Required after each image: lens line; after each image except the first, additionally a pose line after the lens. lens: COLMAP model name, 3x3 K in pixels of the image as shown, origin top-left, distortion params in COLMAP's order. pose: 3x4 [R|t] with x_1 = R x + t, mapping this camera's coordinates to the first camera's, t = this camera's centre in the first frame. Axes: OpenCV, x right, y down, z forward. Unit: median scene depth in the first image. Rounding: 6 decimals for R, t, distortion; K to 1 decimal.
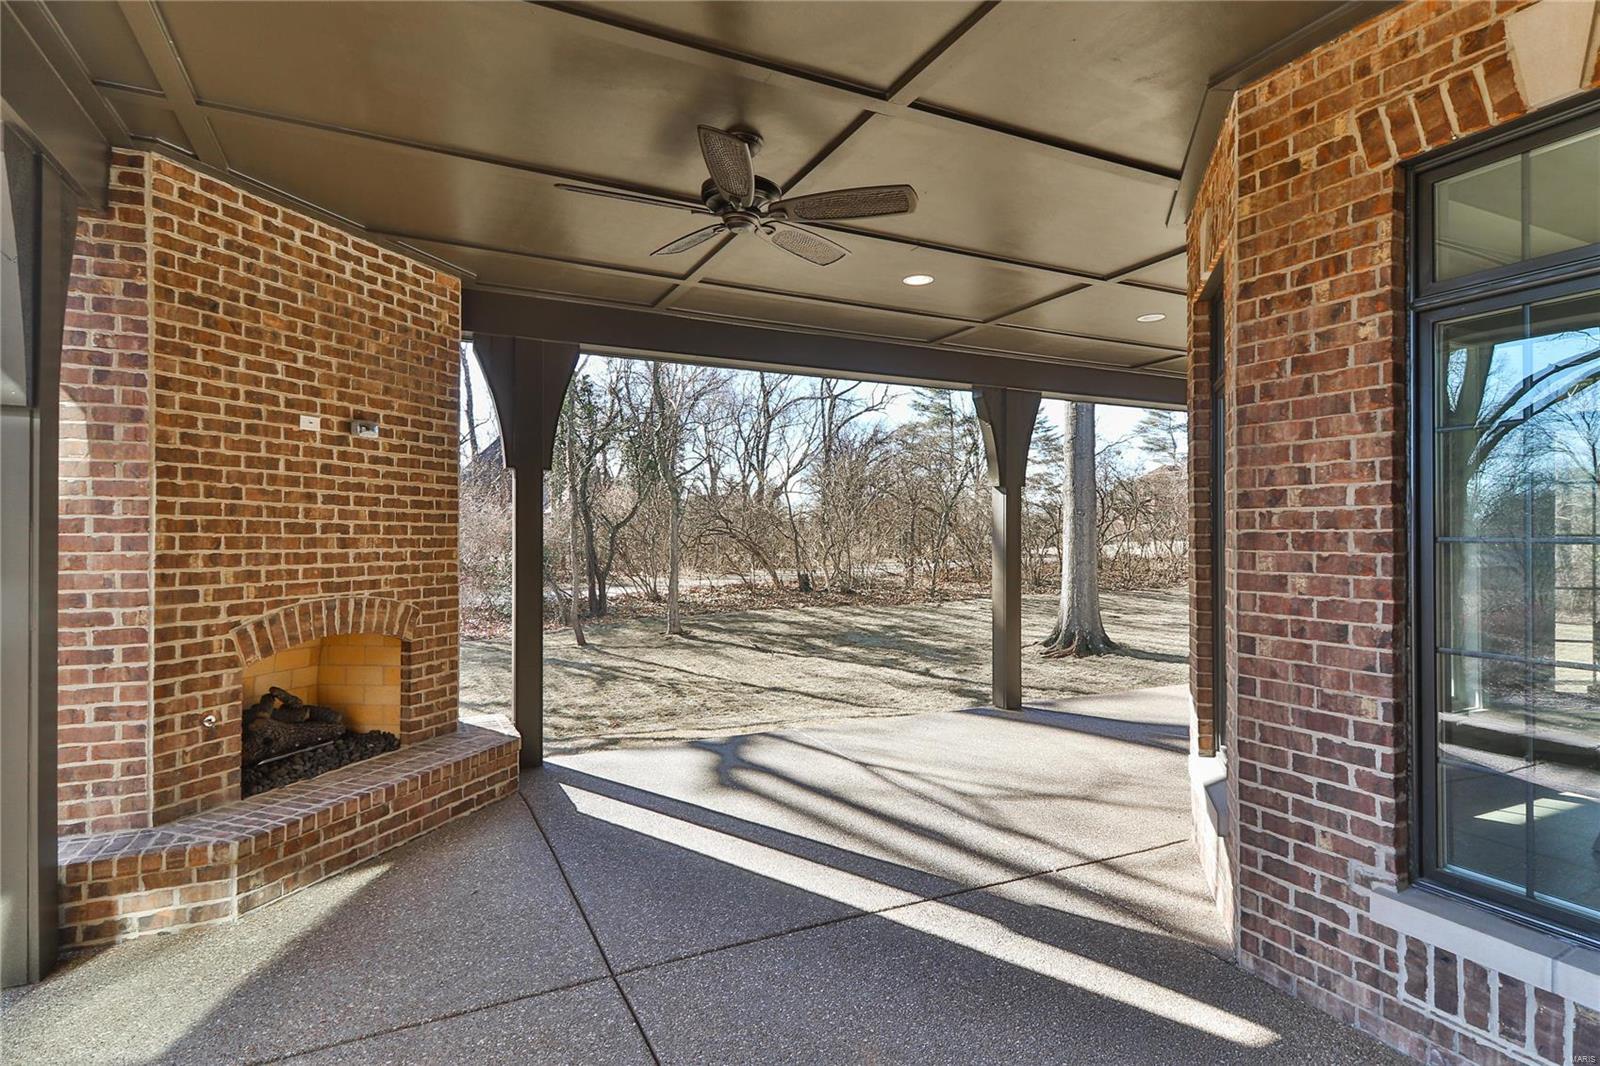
lens RADIAL K [[828.6, 0, 800.0], [0, 828.6, 533.0], [0, 0, 1]] dist [0.015673, -0.000202]
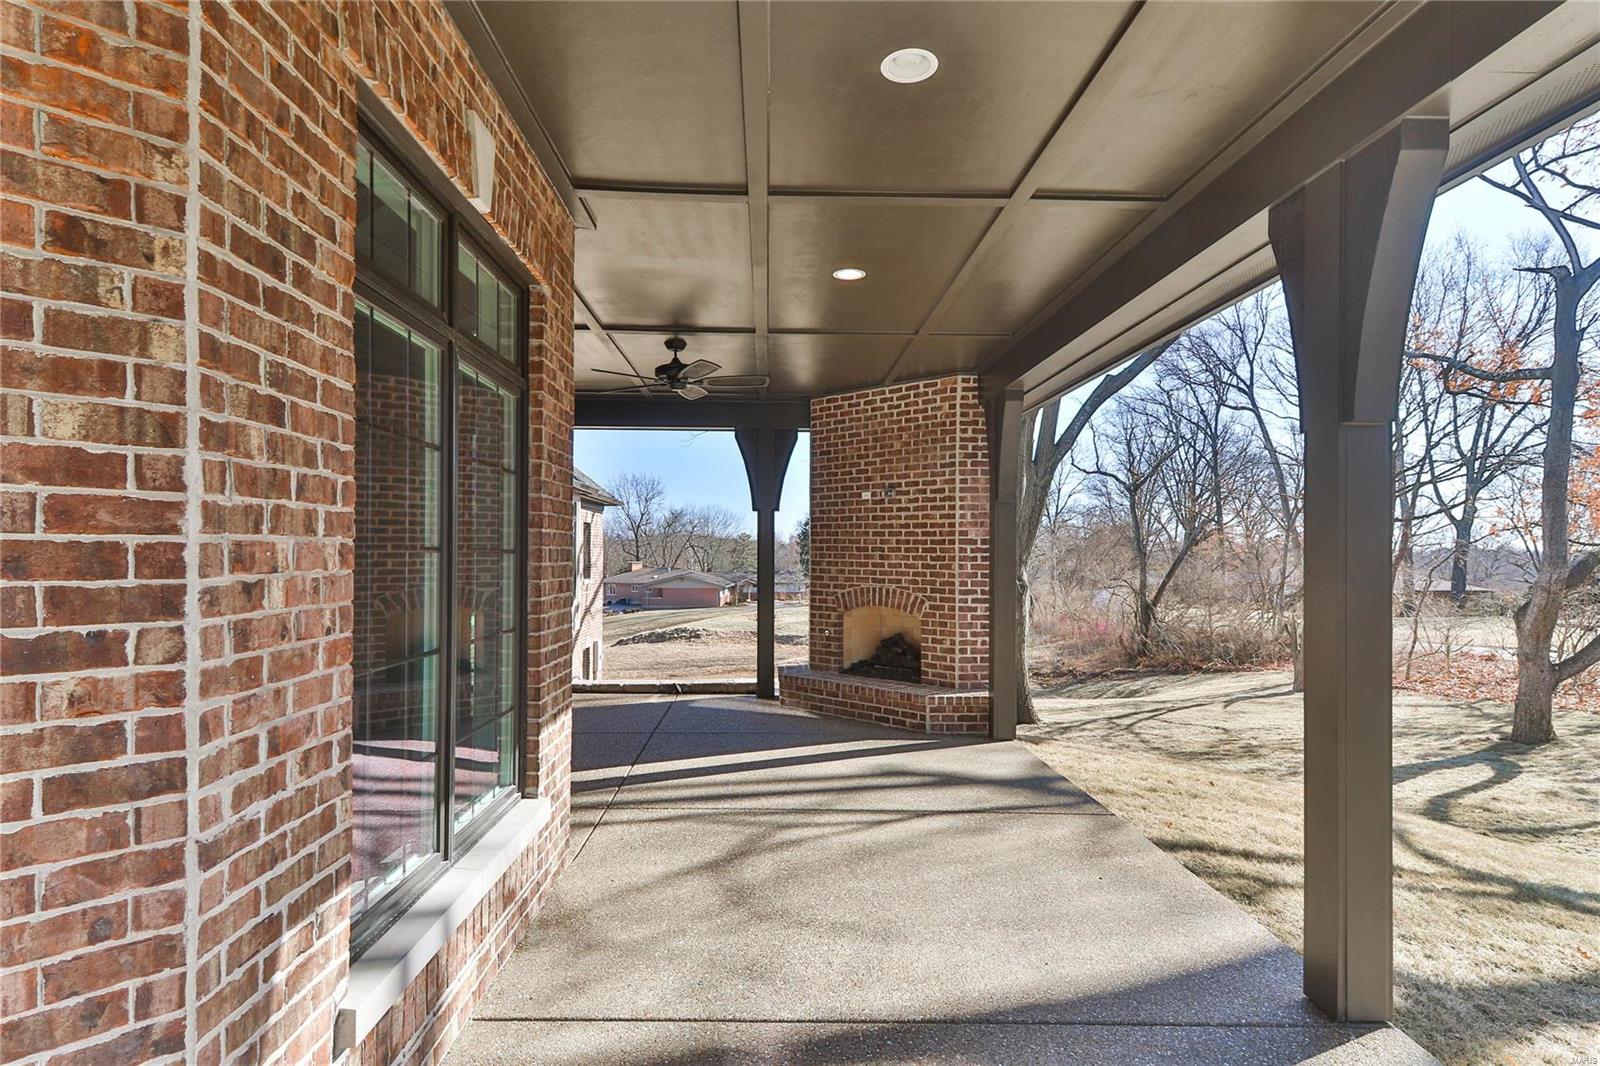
lens RADIAL K [[823.7, 0, 795.4], [0, 823.7, 549.0], [0, 0, 1]] dist [0.012290, -0.001342]
pose [[-0.413854, 0.000044, -0.910343, 1.150648], [0.000160, 1.000000, -0.000024, -0.005736], [0.910343, -0.000155, -0.413854, 1.528596]]
